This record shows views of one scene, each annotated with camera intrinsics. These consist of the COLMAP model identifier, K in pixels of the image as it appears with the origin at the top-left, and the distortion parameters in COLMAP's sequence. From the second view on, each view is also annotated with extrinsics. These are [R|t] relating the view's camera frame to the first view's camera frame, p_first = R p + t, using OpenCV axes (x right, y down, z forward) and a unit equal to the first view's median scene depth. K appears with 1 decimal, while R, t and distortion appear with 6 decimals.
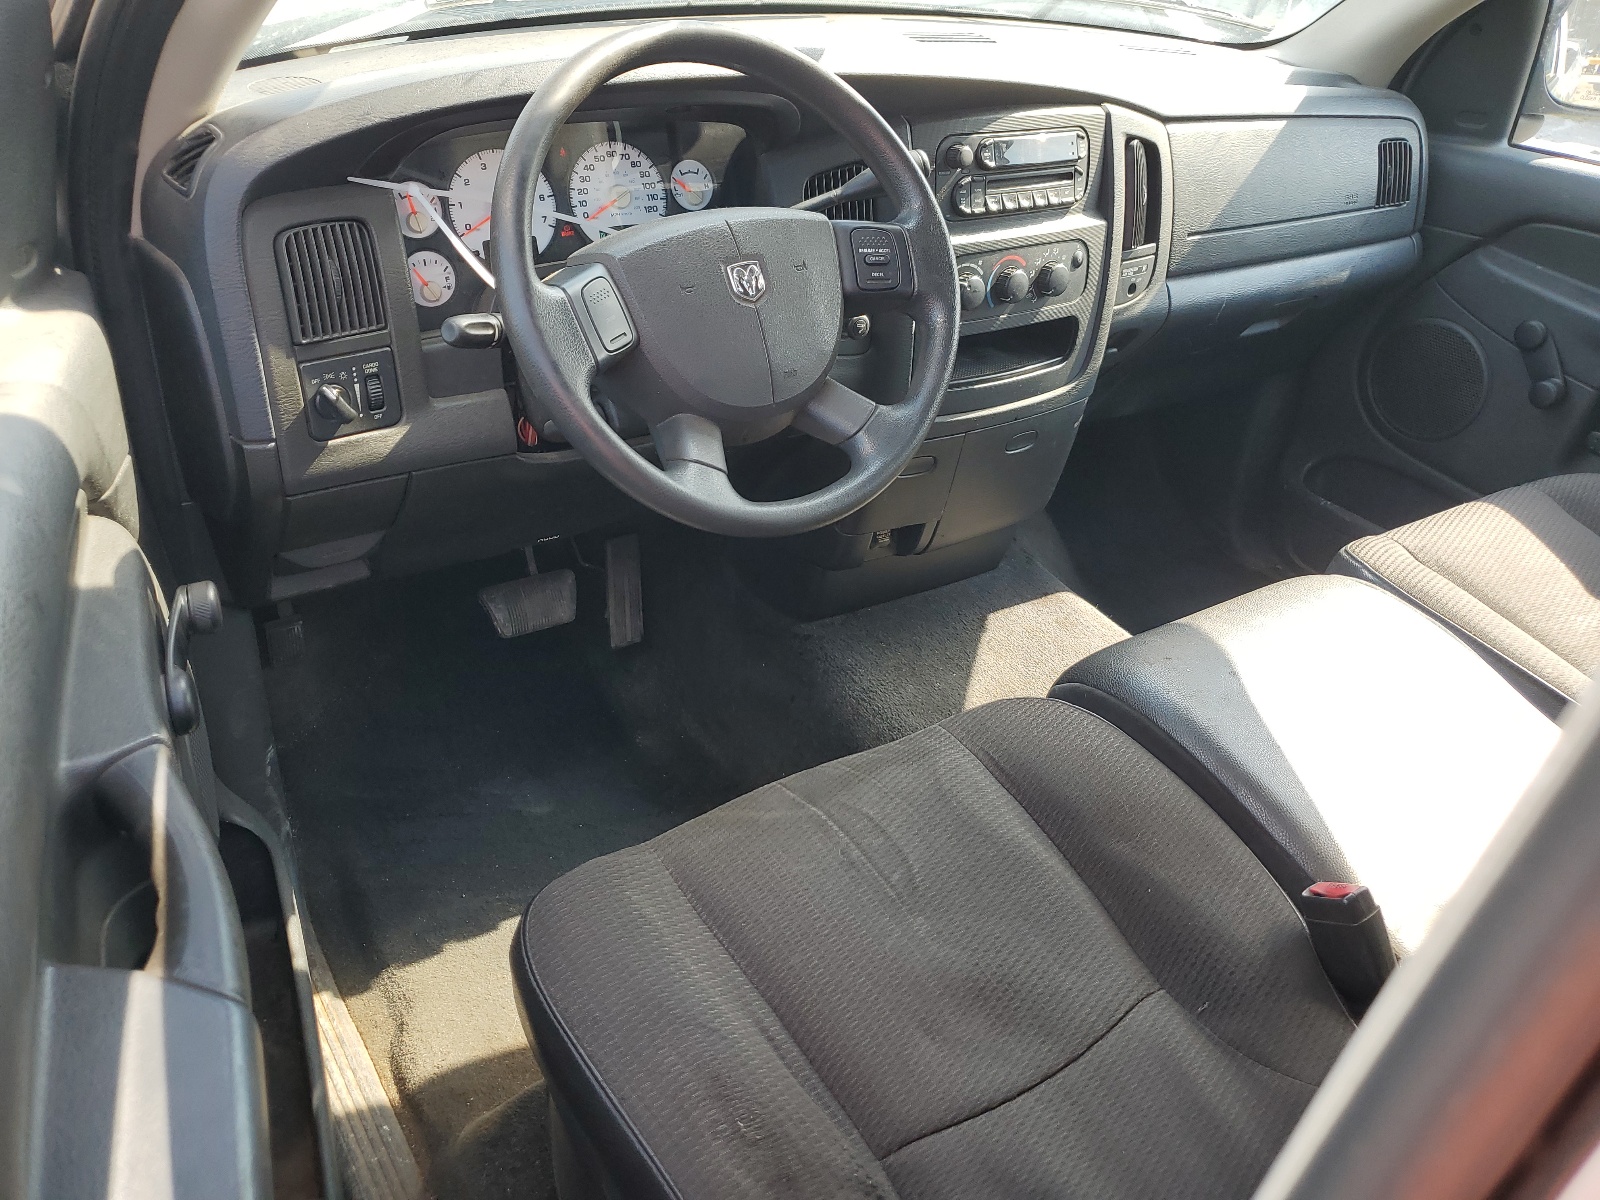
lens RADIAL K [[1208.8, 0, 797.3], [0, 1208.8, 600.1], [0, 0, 1]] dist [0.004662, 0.018701]
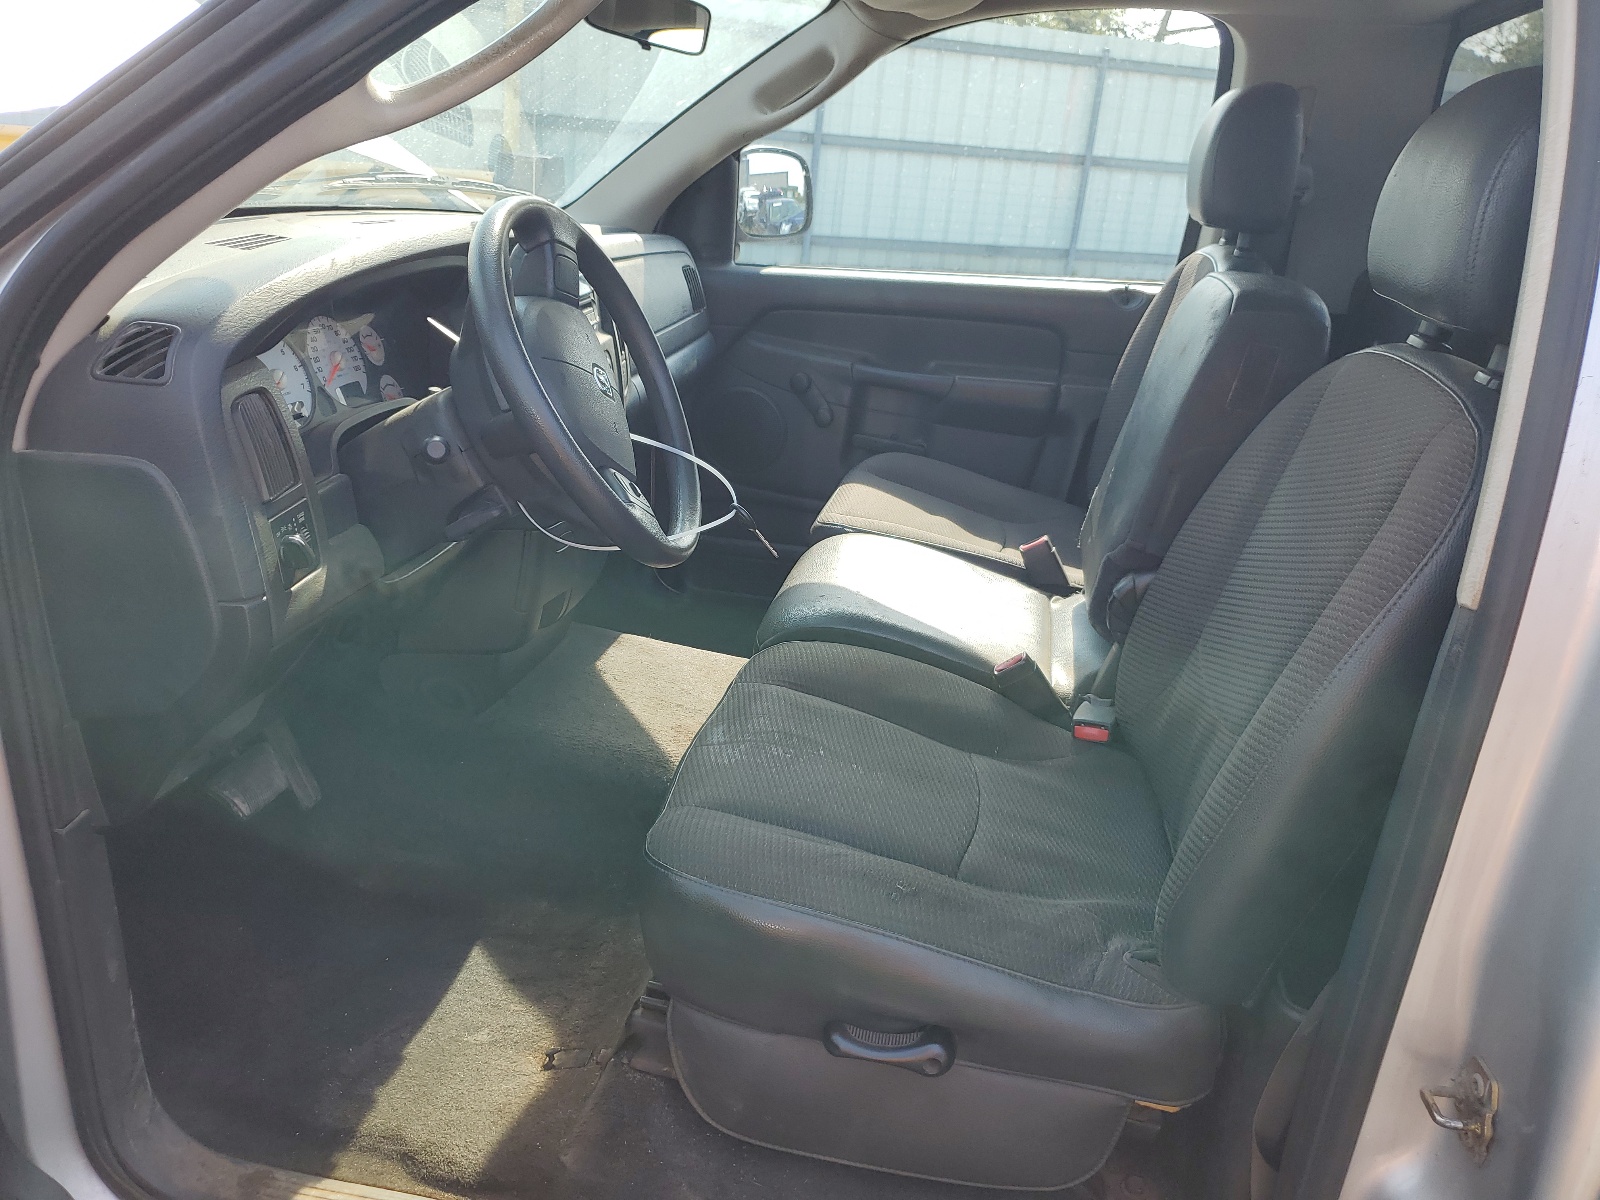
lens RADIAL K [[1208.8, 0, 800.9], [0, 1208.8, 600.5], [0, 0, 1]] dist [0.004662, 0.018701]
pose [[0.706490, -0.280339, 0.649832, -0.646821], [0.366555, 0.930392, 0.002860, 0.037492], [-0.605400, 0.236179, 0.760073, -0.089464]]
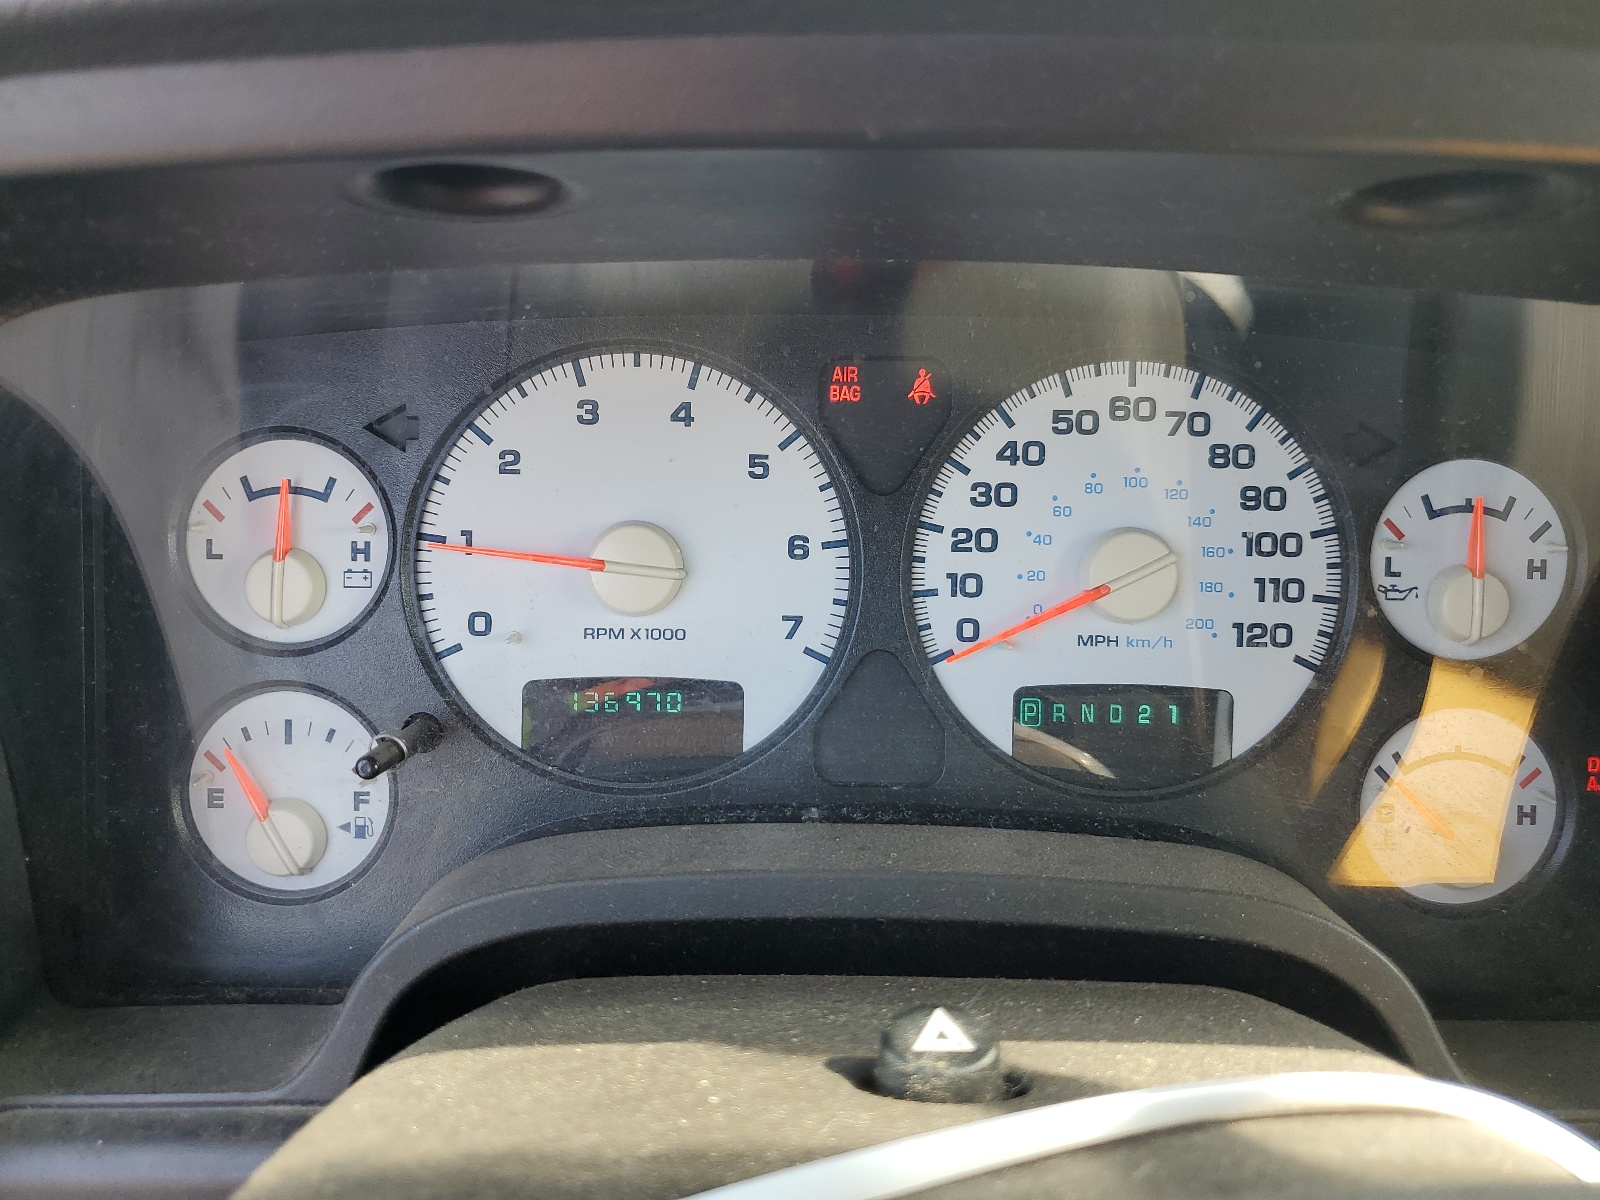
lens RADIAL K [[1208.8, 0, 800.7], [0, 1208.8, 597.6], [0, 0, 1]] dist [0.004662, 0.018701]
pose [[0.835154, 0.172435, -0.522287, -0.073617], [-0.262817, 0.959273, -0.103545, -0.285290], [0.483161, 0.223742, 0.846460, 0.759111]]
